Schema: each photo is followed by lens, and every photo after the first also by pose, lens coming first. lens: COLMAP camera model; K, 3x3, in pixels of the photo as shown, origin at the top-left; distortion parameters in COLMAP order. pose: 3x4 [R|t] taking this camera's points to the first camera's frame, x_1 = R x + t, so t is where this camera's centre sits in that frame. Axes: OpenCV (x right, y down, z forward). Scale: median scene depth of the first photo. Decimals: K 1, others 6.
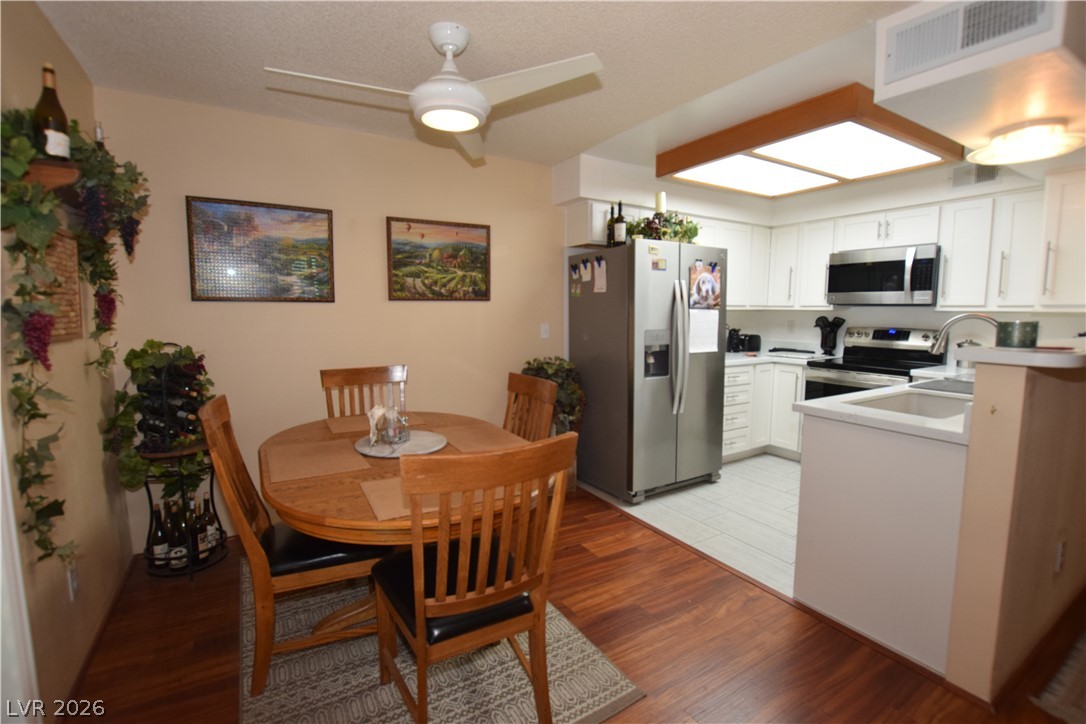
lens RADIAL K [[483.7, 0, 545.0], [0, 483.7, 362.7], [0, 0, 1]] dist [-0.032071, 0.002668]
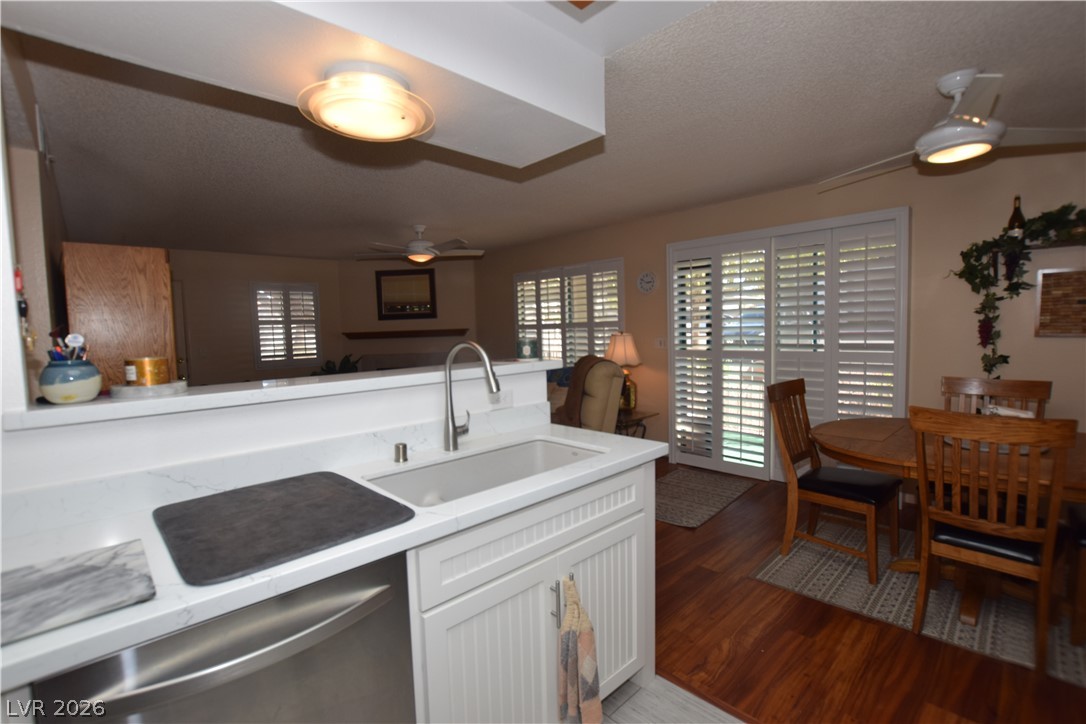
lens RADIAL K [[483.7, 0, 534.9], [0, 483.7, 357.7], [0, 0, 1]] dist [-0.032071, 0.002668]
pose [[-0.975825, 0.040239, -0.214817, 0.601774], [0.003097, 0.985352, 0.170504, -0.134506], [0.218532, 0.165717, -0.961656, 1.131958]]
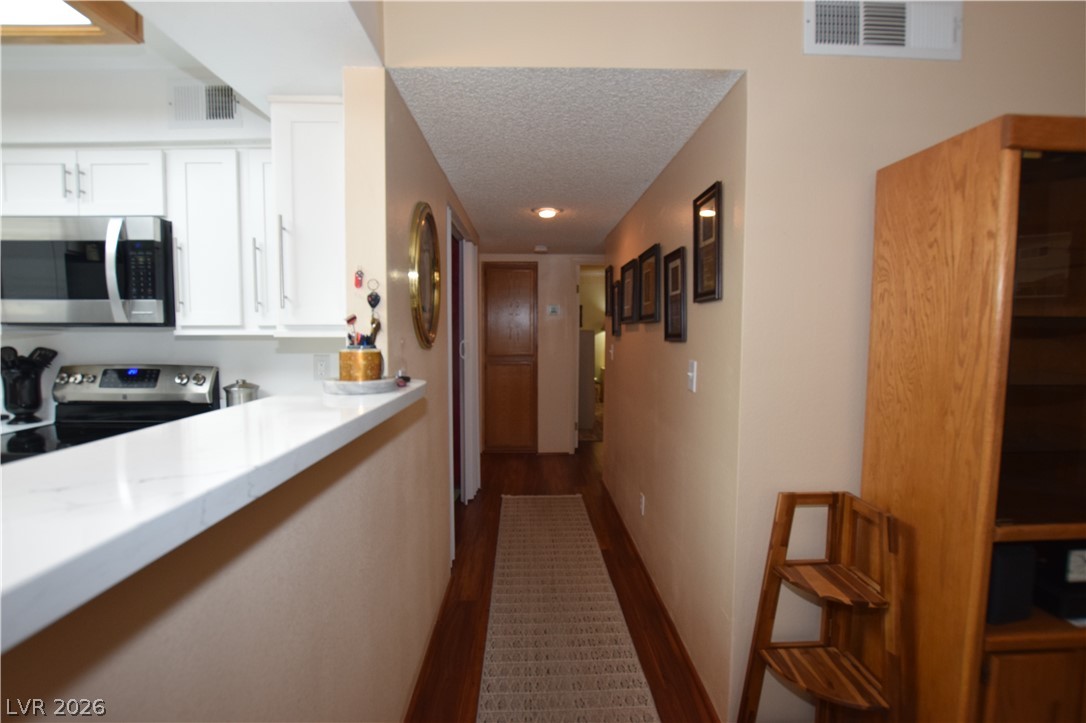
lens RADIAL K [[483.7, 0, 541.8], [0, 483.7, 358.9], [0, 0, 1]] dist [-0.032071, 0.002668]
pose [[0.489185, -0.056104, 0.870374, 0.580995], [0.094625, 0.995452, 0.010984, -0.048958], [-0.867032, 0.076987, 0.492269, 0.361395]]
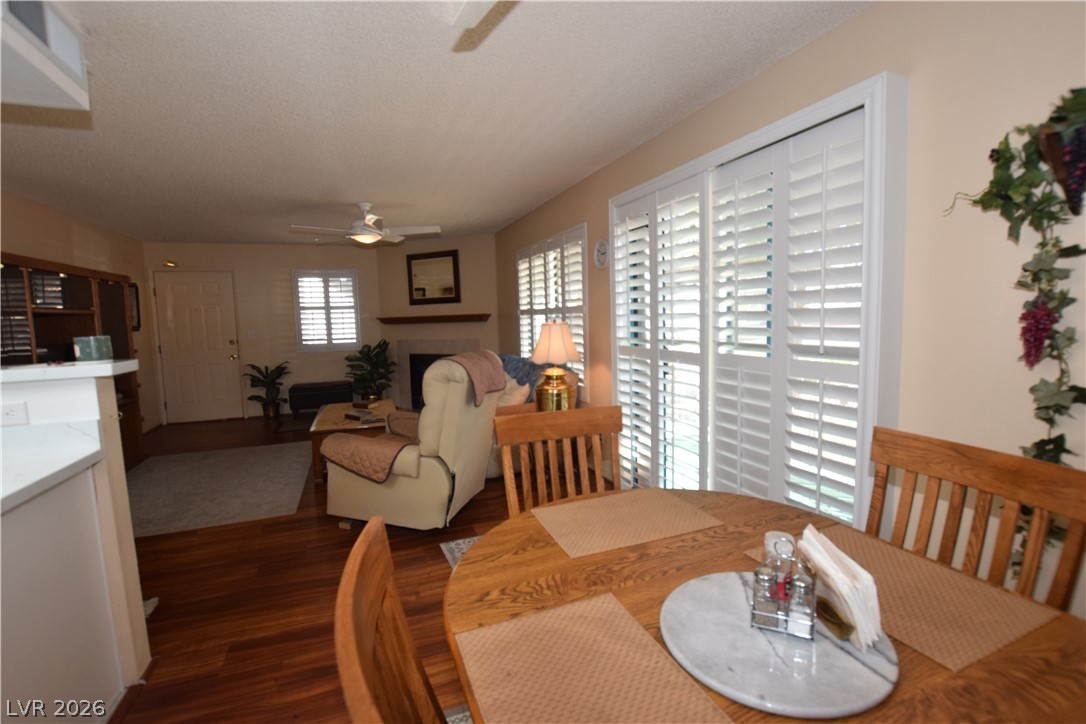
lens RADIAL K [[483.7, 0, 537.3], [0, 483.7, 357.4], [0, 0, 1]] dist [-0.032071, 0.002668]
pose [[-0.986336, 0.012997, 0.164230, -0.112287], [0.045508, 0.979589, 0.195791, -0.098209], [-0.158334, 0.200589, -0.966796, 0.883267]]
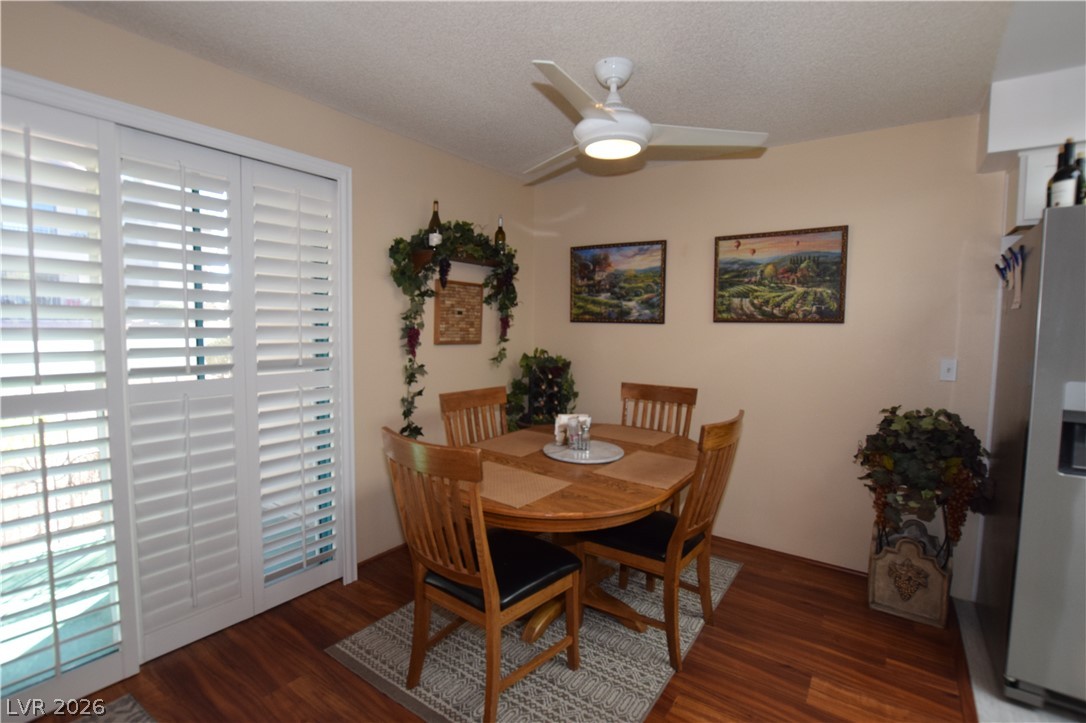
lens RADIAL K [[483.7, 0, 540.4], [0, 483.7, 364.8], [0, 0, 1]] dist [-0.032071, 0.002668]
pose [[0.406430, 0.079223, -0.910241, 0.418619], [-0.115497, 0.992697, 0.034829, -0.036148], [0.906353, 0.090975, 0.412612, 0.279138]]
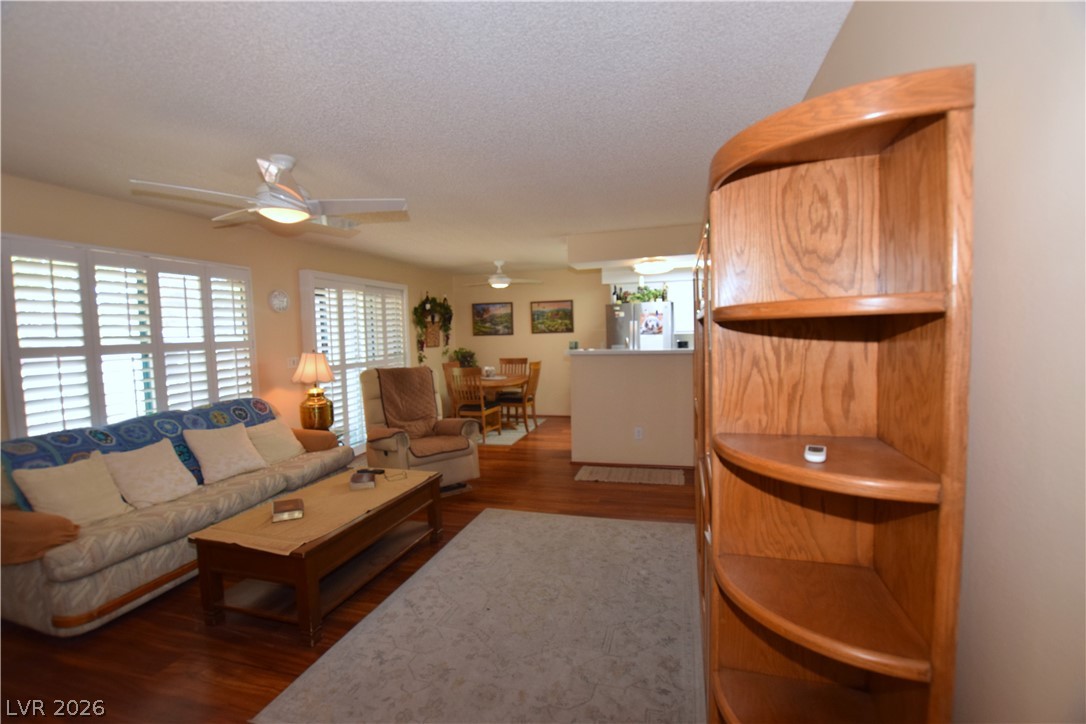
lens RADIAL K [[483.7, 0, 541.0], [0, 483.7, 358.2], [0, 0, 1]] dist [-0.032071, 0.002668]
pose [[0.690902, 0.017416, -0.722738, 1.542335], [-0.051979, 0.998319, -0.025632, 0.063807], [0.721077, 0.055276, 0.690646, -0.726577]]
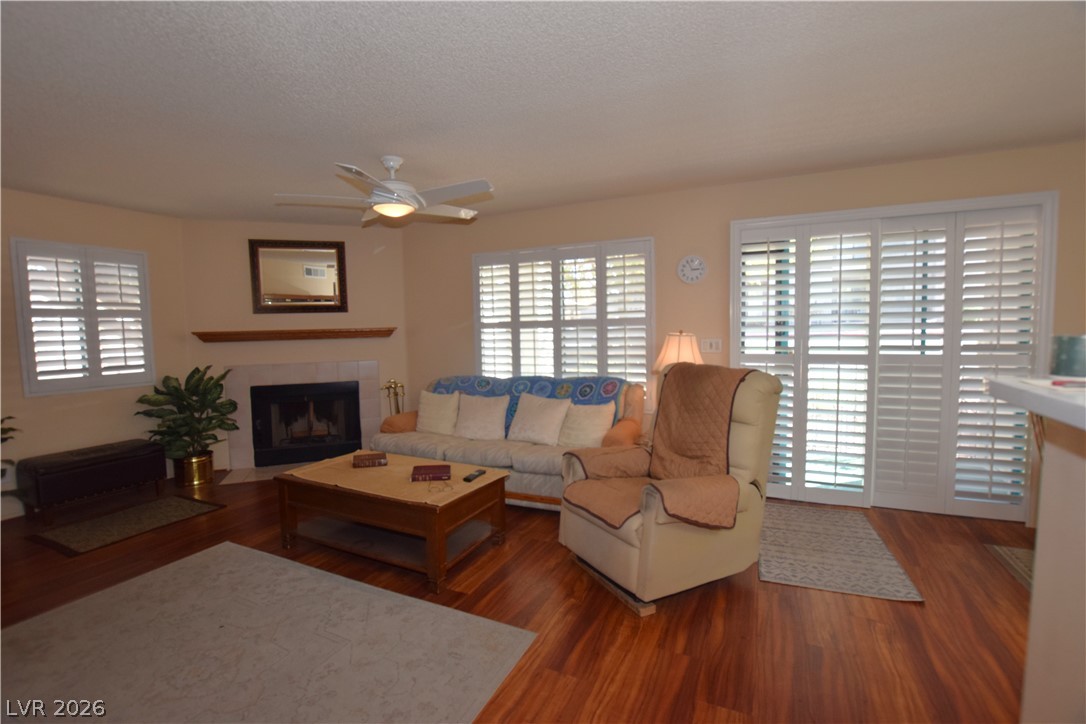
lens RADIAL K [[483.7, 0, 535.1], [0, 483.7, 355.6], [0, 0, 1]] dist [-0.032071, 0.002668]
pose [[-0.828178, 0.049086, -0.558312, 0.931345], [-0.043592, 0.987498, 0.151481, -0.059404], [0.558768, 0.149791, -0.815685, 0.502801]]
